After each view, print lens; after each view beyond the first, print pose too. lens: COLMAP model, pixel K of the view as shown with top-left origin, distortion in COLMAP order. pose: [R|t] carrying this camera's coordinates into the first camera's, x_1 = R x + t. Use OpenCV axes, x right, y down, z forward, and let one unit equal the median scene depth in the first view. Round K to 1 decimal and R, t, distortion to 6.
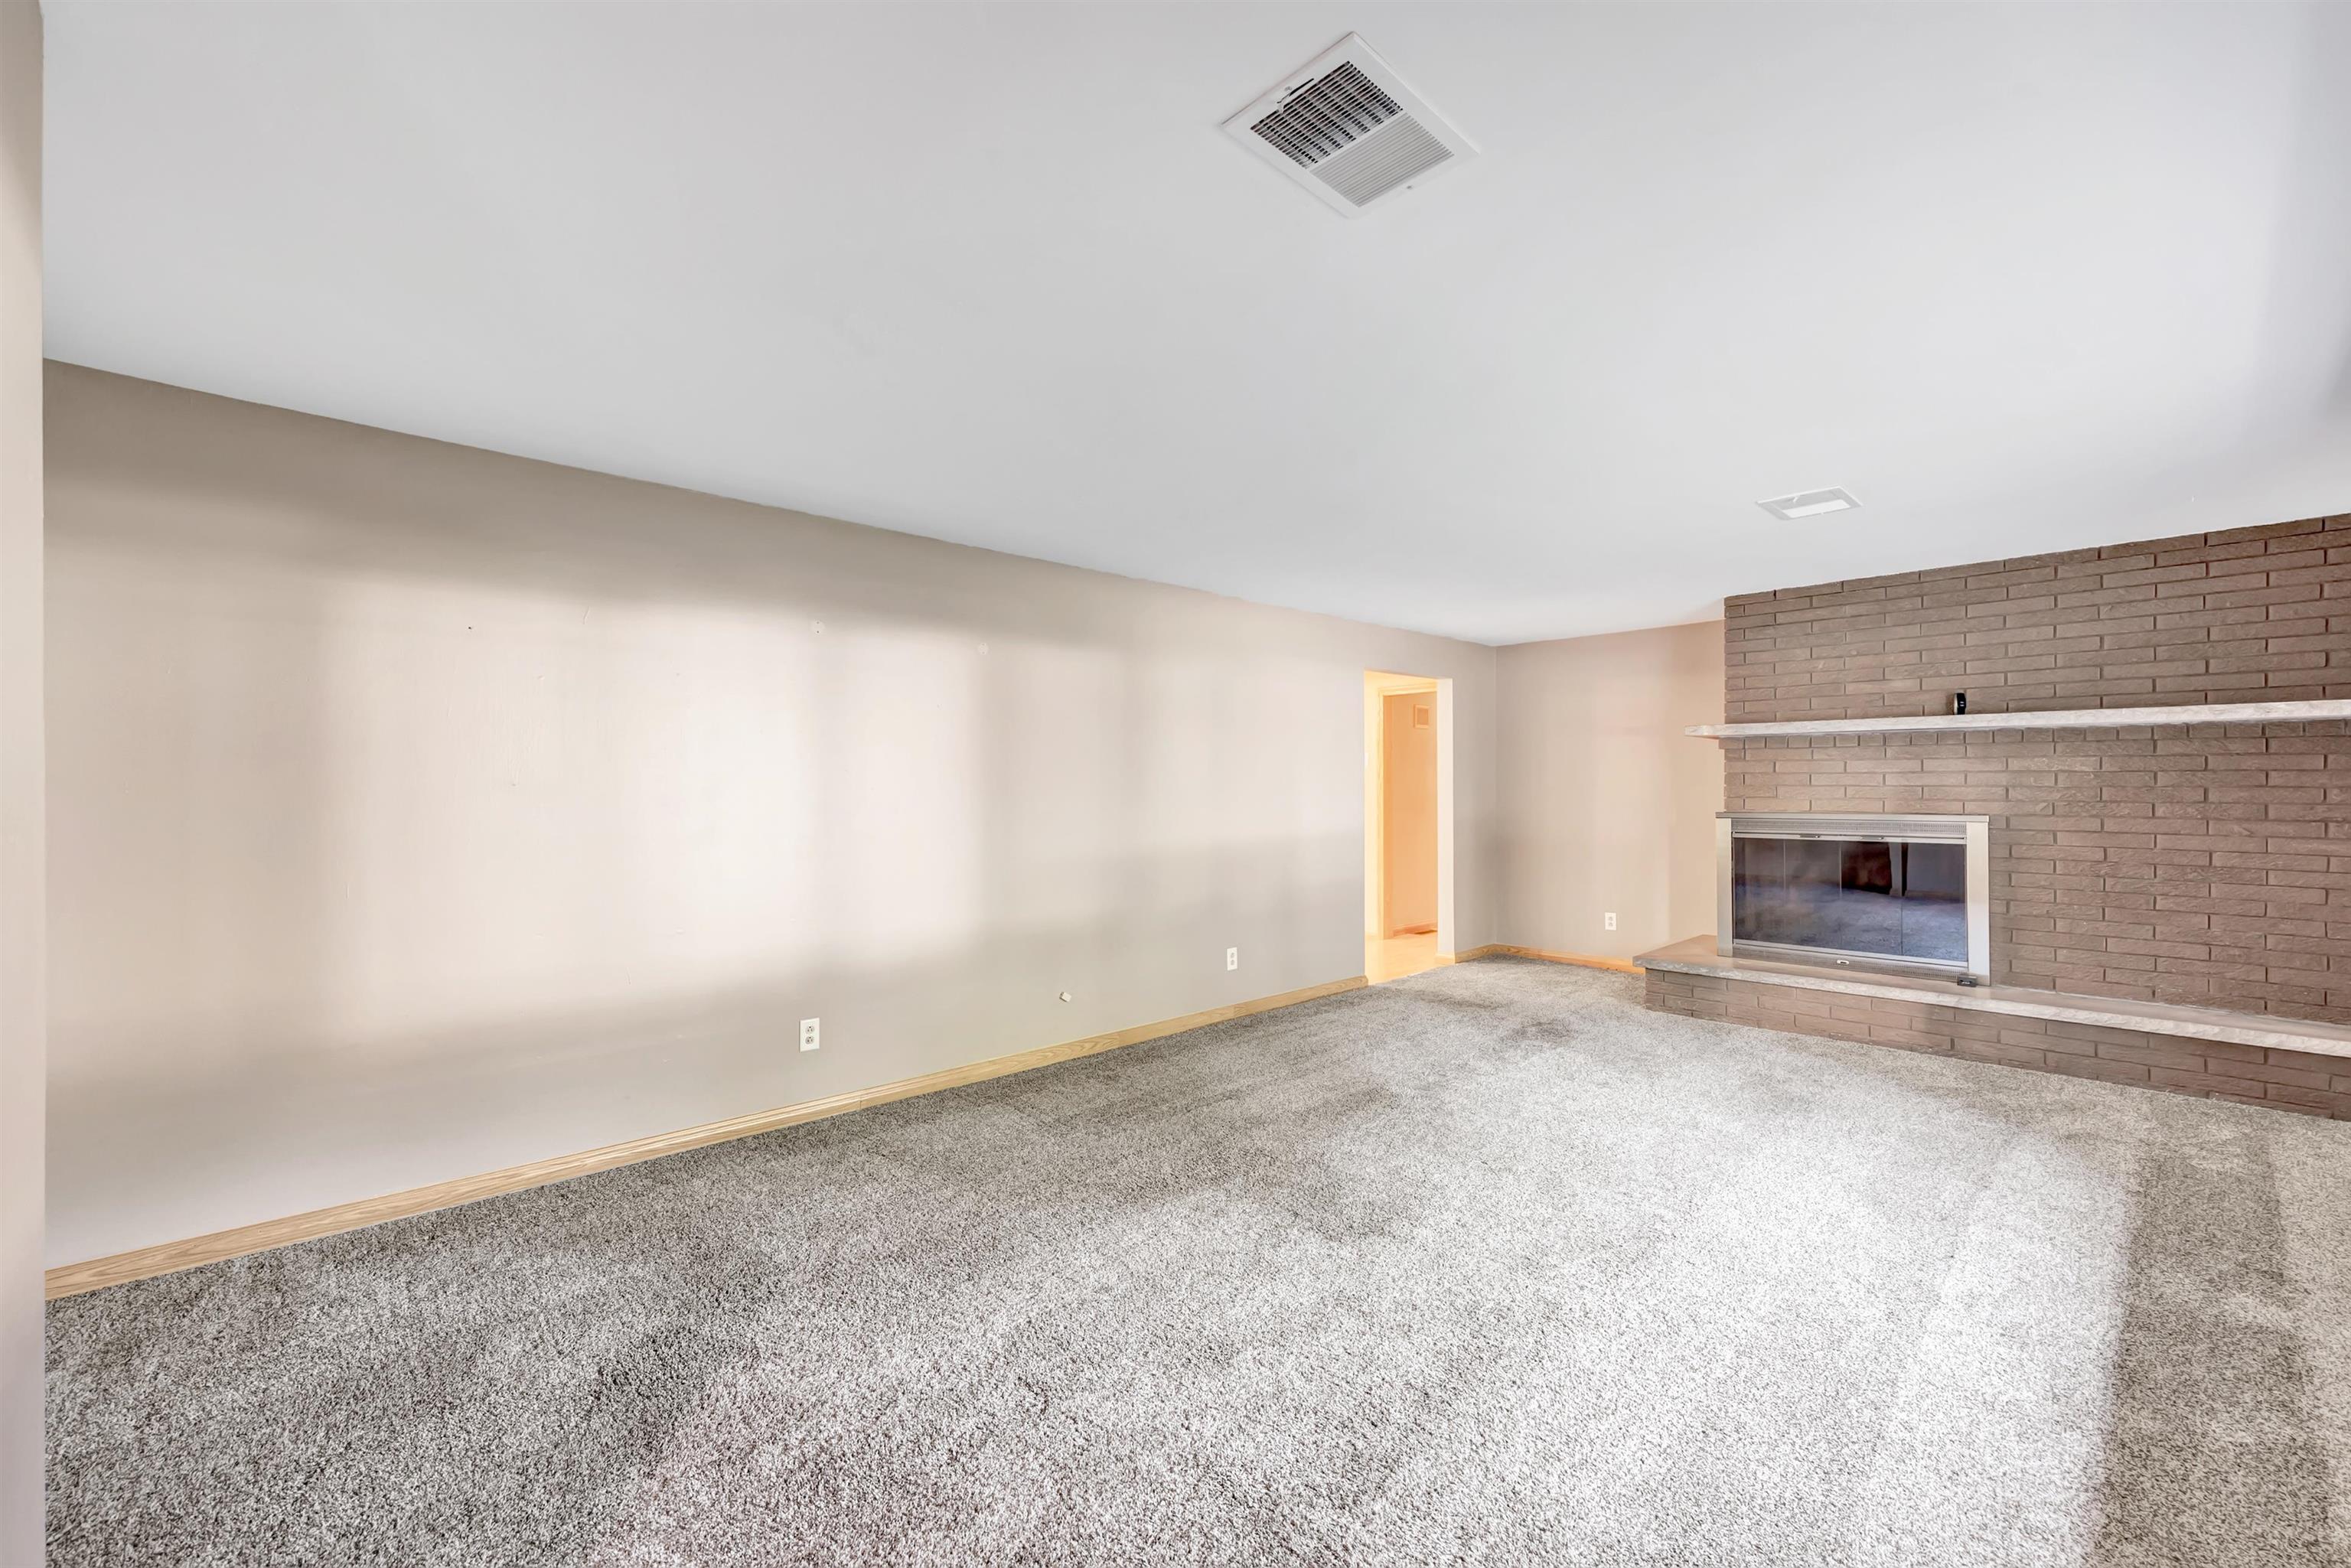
lens RADIAL K [[933.3, 0, 1175.5], [0, 933.3, 784.0], [0, 0, 1]] dist [-0.001097, -0.000113]
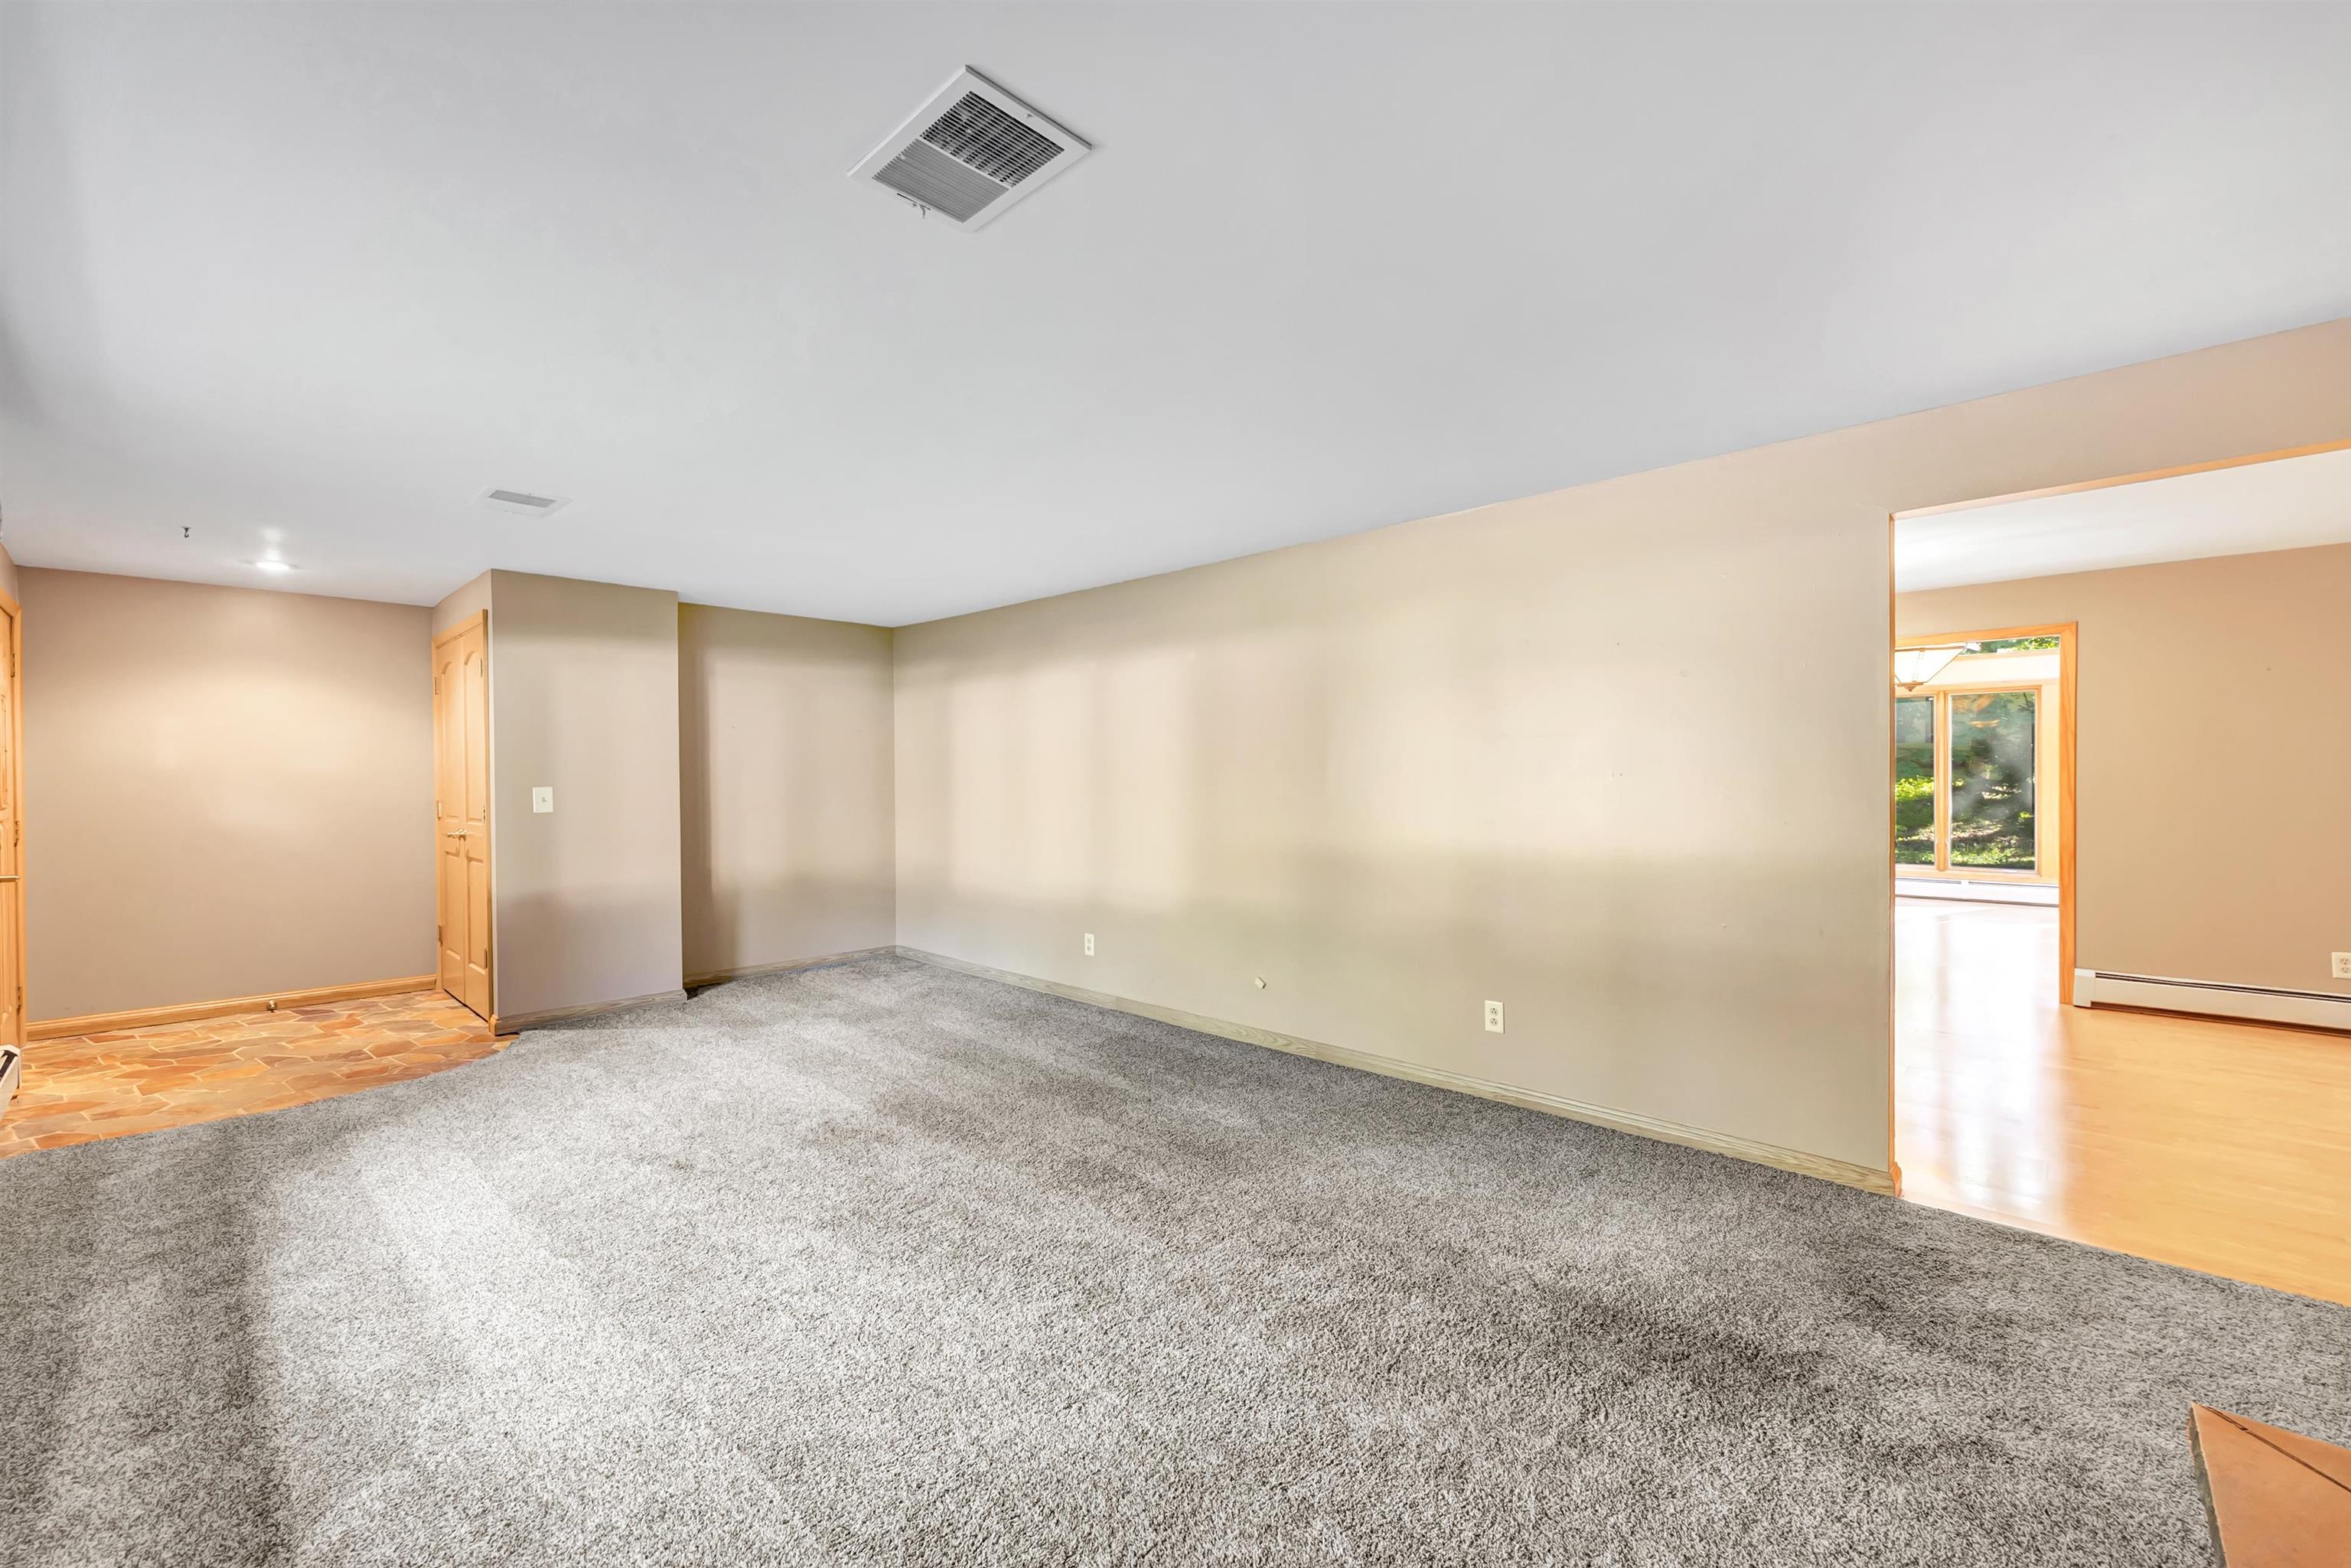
lens RADIAL K [[933.6, 0, 1175.5], [0, 933.6, 784.0], [0, 0, 1]] dist [-0.007872, -0.000385]
pose [[0.077770, 0.005063, -0.996958, 0.724480], [0.005036, 0.999972, 0.005472, 0.005797], [0.996959, -0.005446, 0.077743, 0.684967]]
